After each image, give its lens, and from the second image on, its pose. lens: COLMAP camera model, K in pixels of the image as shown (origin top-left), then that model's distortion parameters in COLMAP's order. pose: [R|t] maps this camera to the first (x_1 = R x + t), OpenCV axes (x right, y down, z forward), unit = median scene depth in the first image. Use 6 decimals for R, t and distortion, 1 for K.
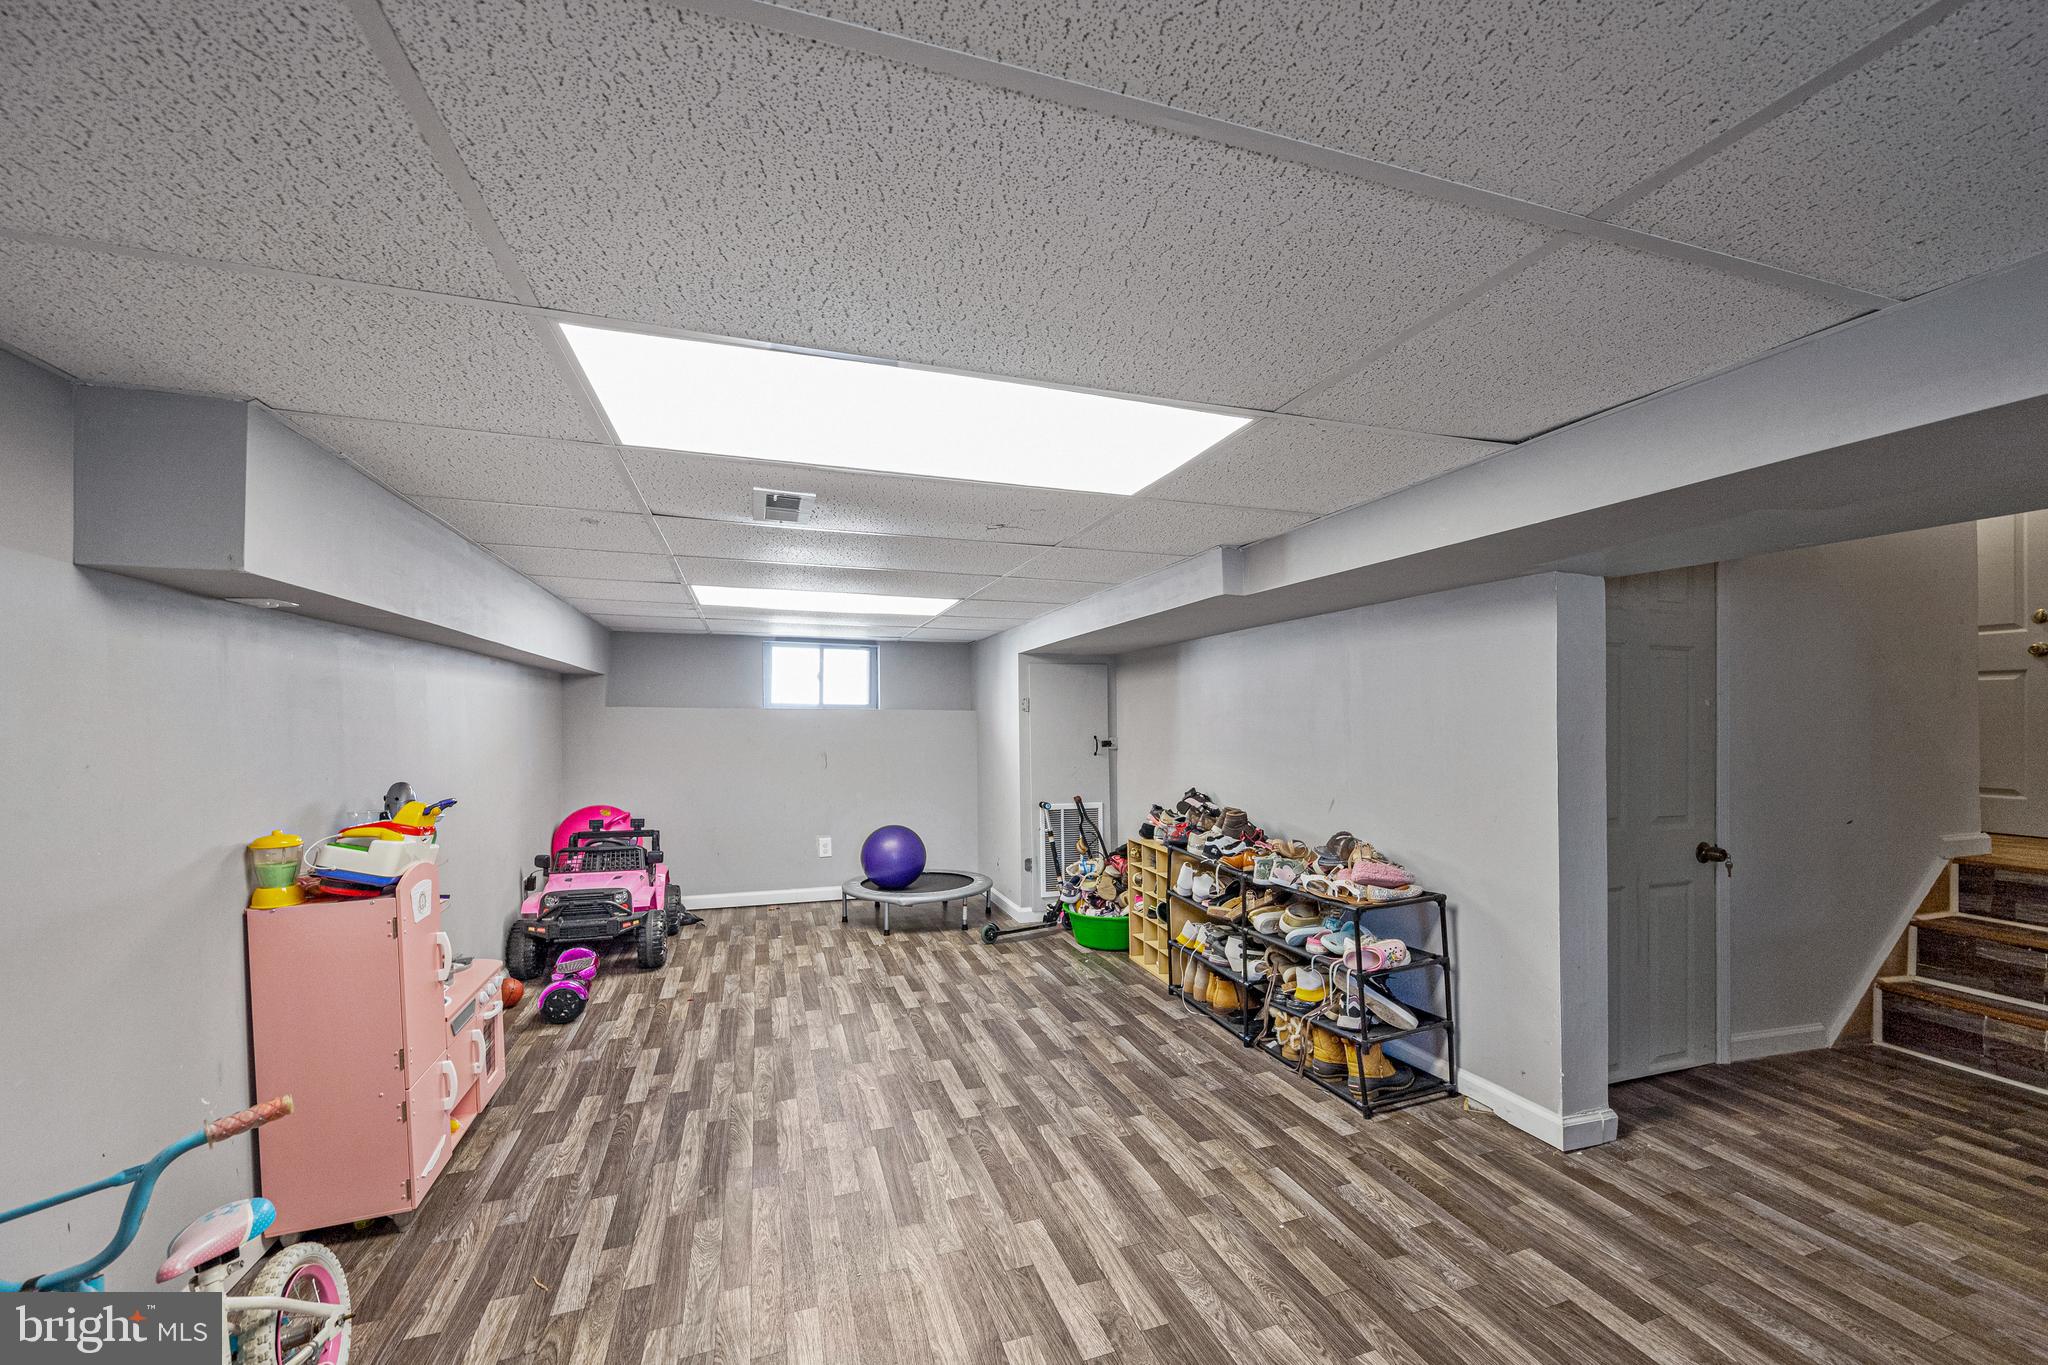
lens RADIAL K [[812.6, 0, 1023.7], [0, 812.6, 724.1], [0, 0, 1]] dist [0.001235, -0.000027]
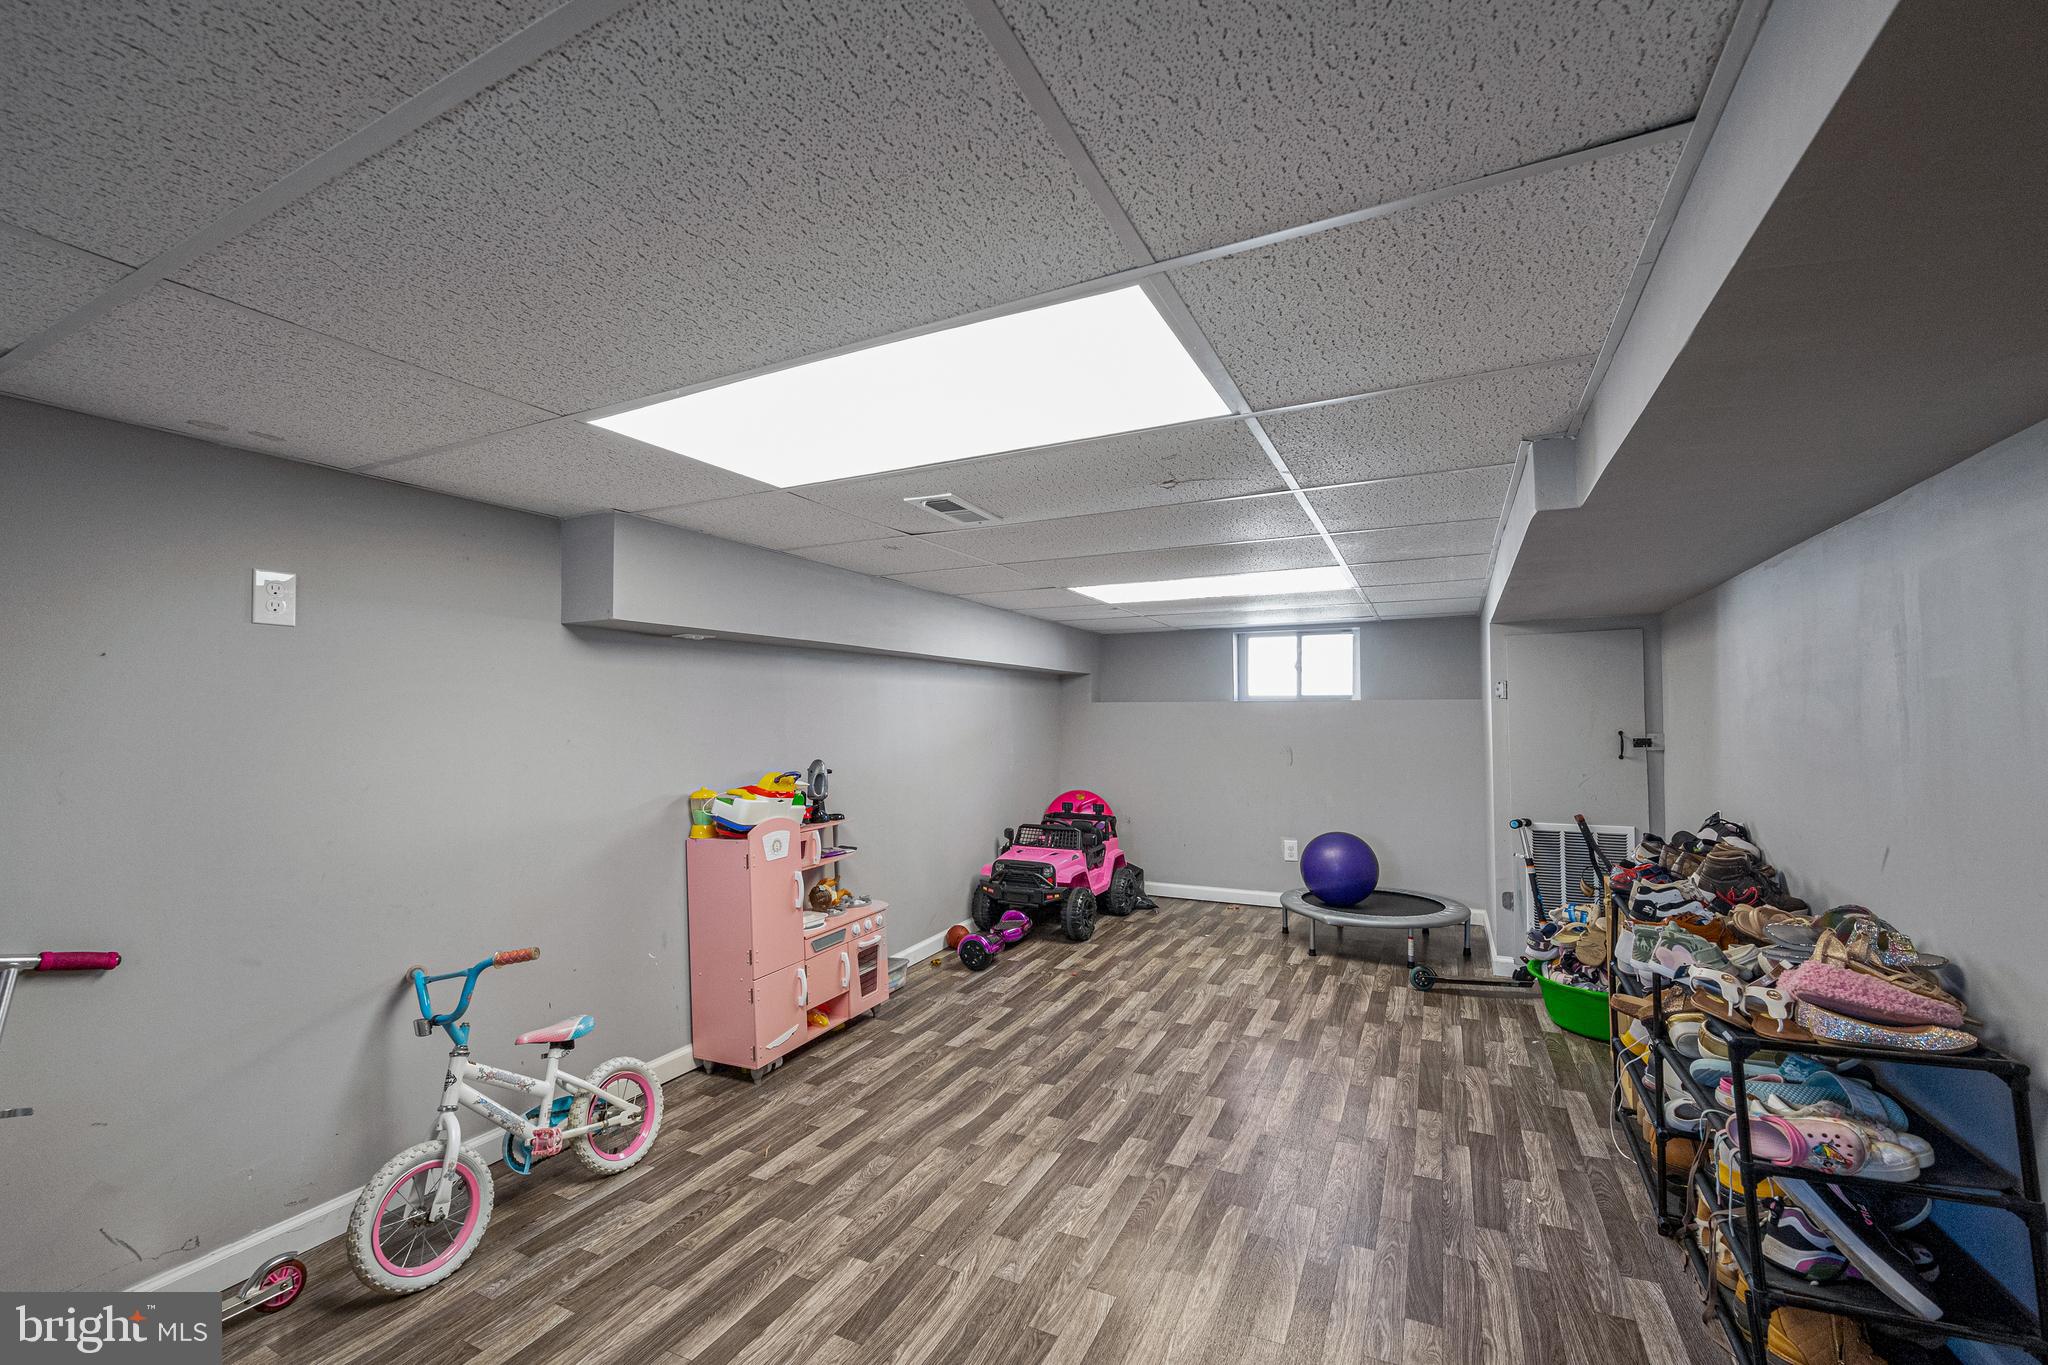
lens RADIAL K [[832.3, 0, 1029.4], [0, 832.3, 708.8], [0, 0, 1]] dist [0.001368, -0.000152]
pose [[0.712638, -0.012872, -0.701414, 0.288351], [0.003079, 0.999879, -0.015221, 0.005694], [0.701525, 0.008688, 0.712592, 0.159905]]
